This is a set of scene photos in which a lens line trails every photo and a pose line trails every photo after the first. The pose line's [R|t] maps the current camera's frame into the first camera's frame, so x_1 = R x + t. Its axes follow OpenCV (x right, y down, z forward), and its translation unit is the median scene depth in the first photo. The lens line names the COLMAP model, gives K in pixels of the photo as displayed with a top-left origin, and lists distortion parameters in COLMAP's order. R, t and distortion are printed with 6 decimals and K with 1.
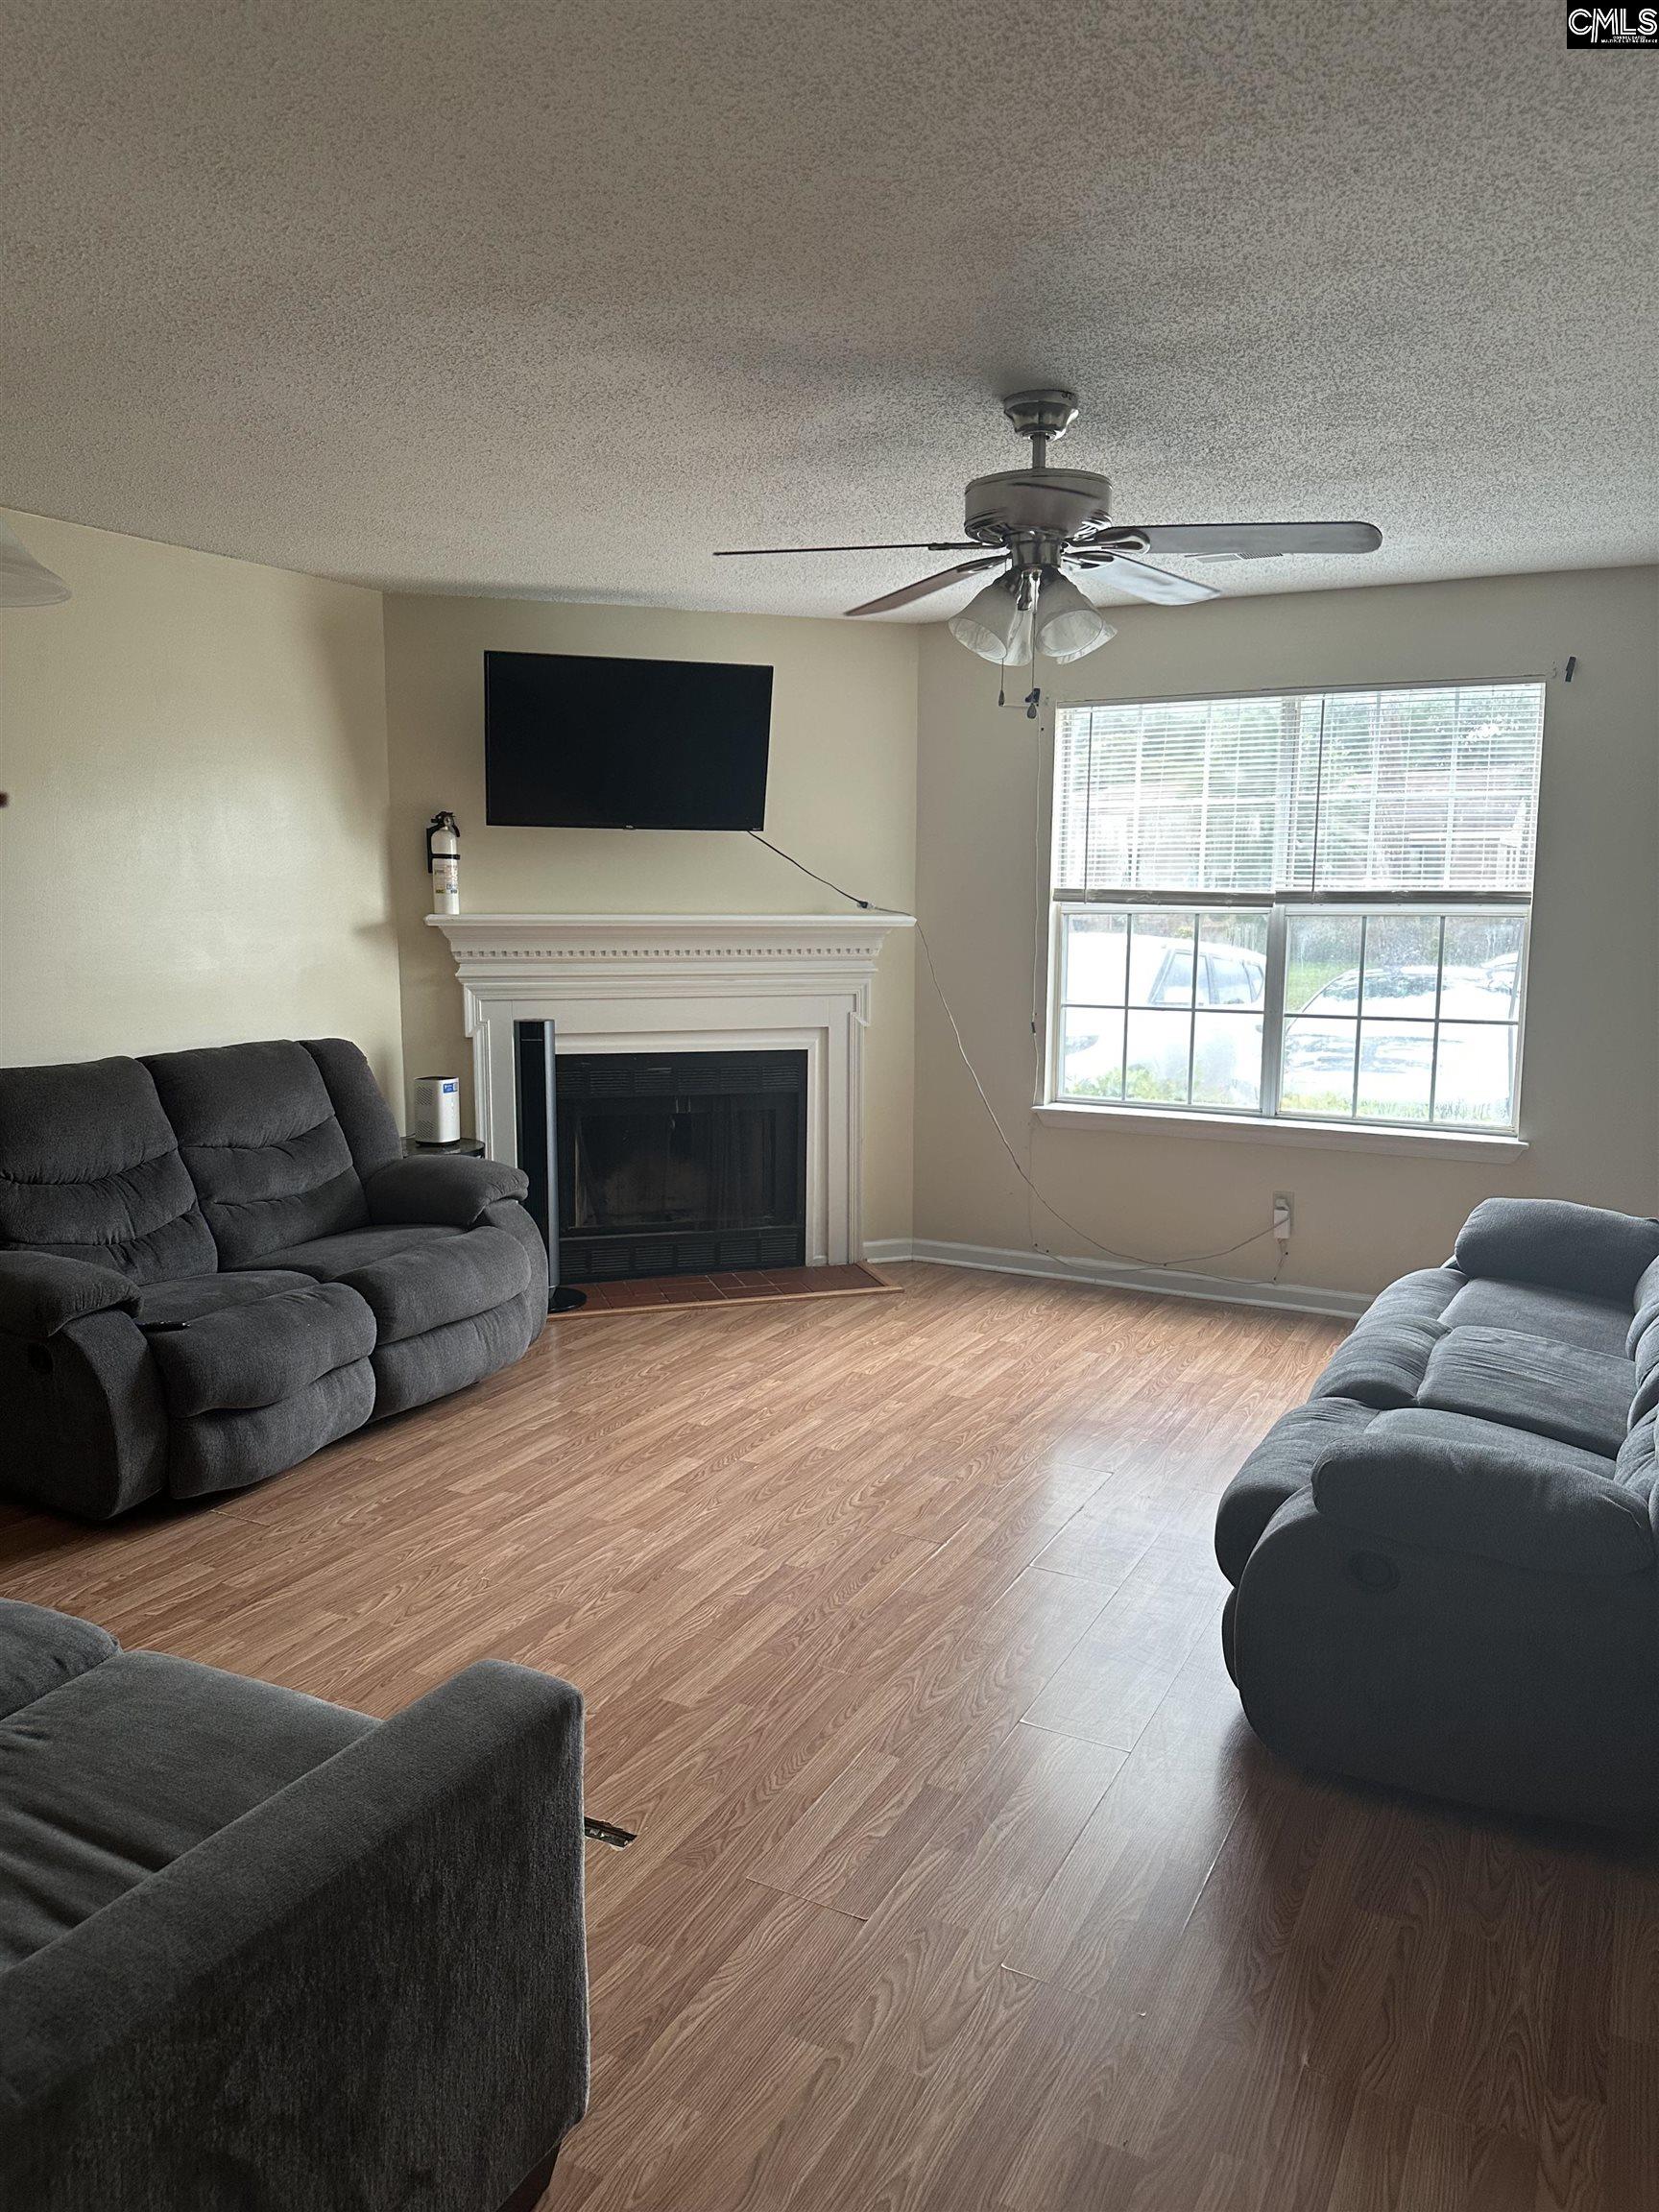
lens RADIAL K [[1523.6, 0, 841.0], [0, 1523.6, 1105.0], [0, 0, 1]] dist [0.160945, -0.285185]
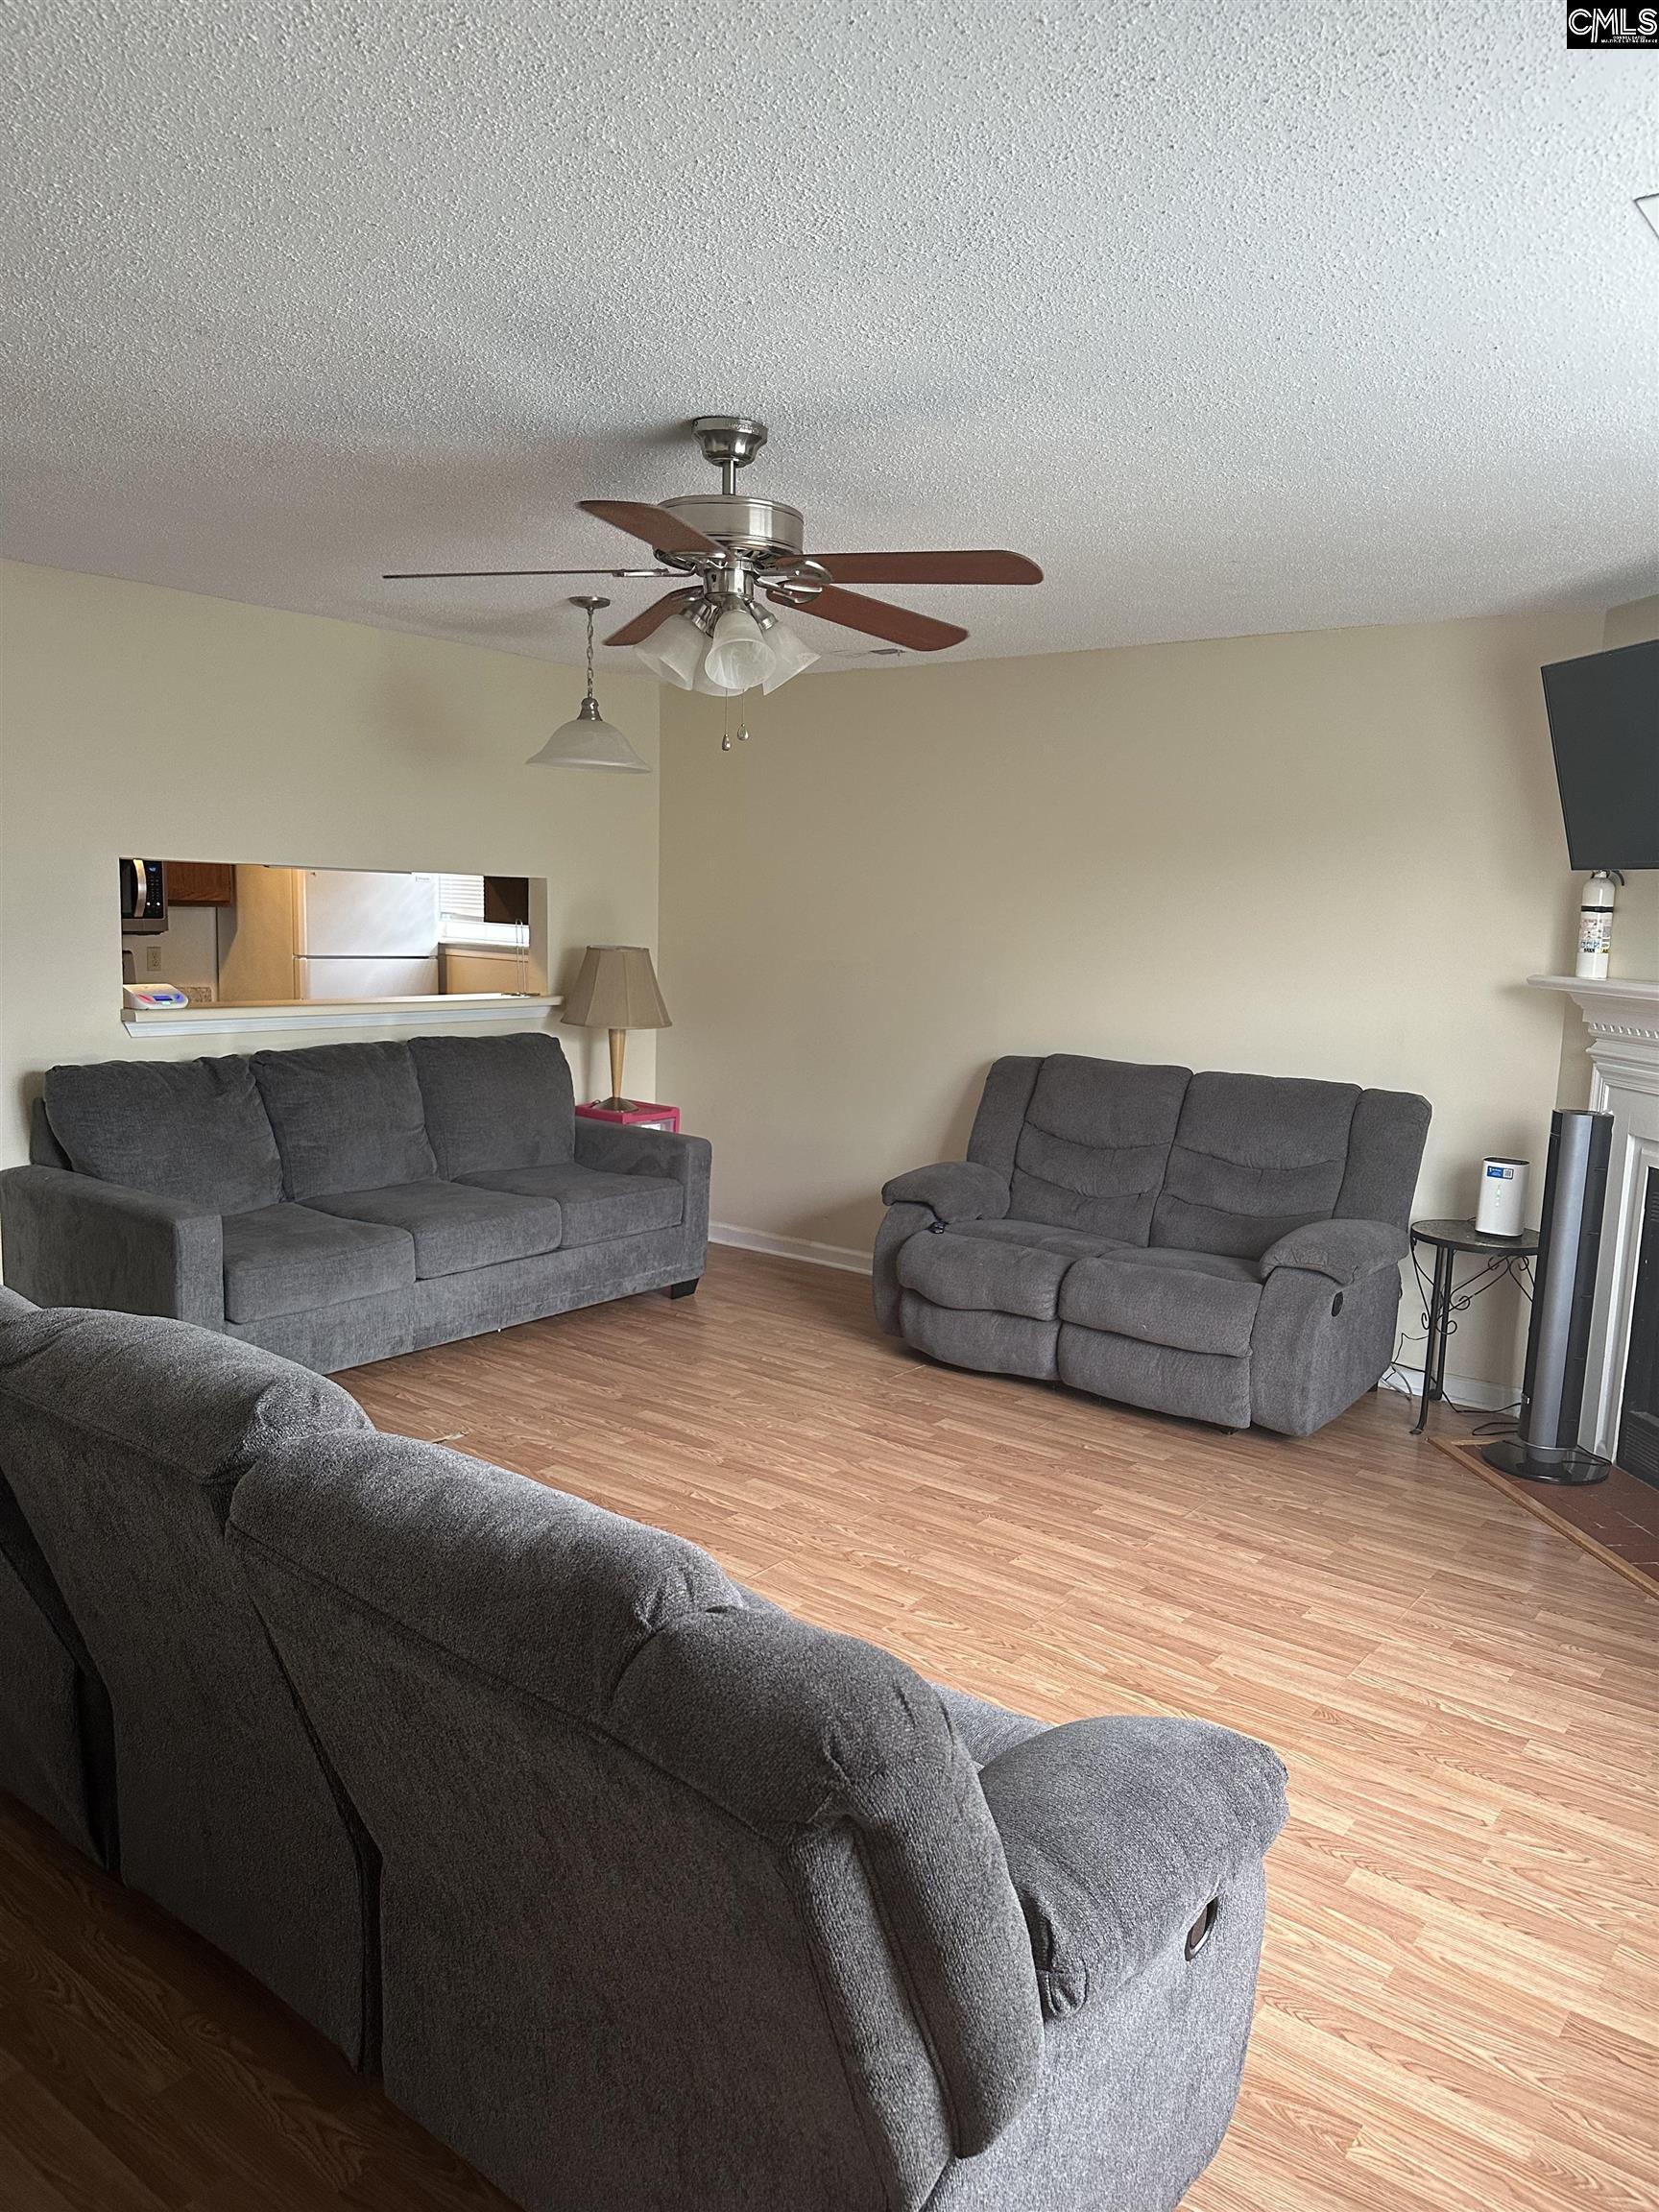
lens RADIAL K [[1523.6, 0, 841.0], [0, 1523.6, 1105.0], [0, 0, 1]] dist [0.160945, -0.285185]
pose [[-0.161467, 0.120804, -0.979456, 0.823444], [-0.176822, 0.972877, 0.149143, -0.142095], [0.970908, 0.197271, -0.135726, 0.939368]]
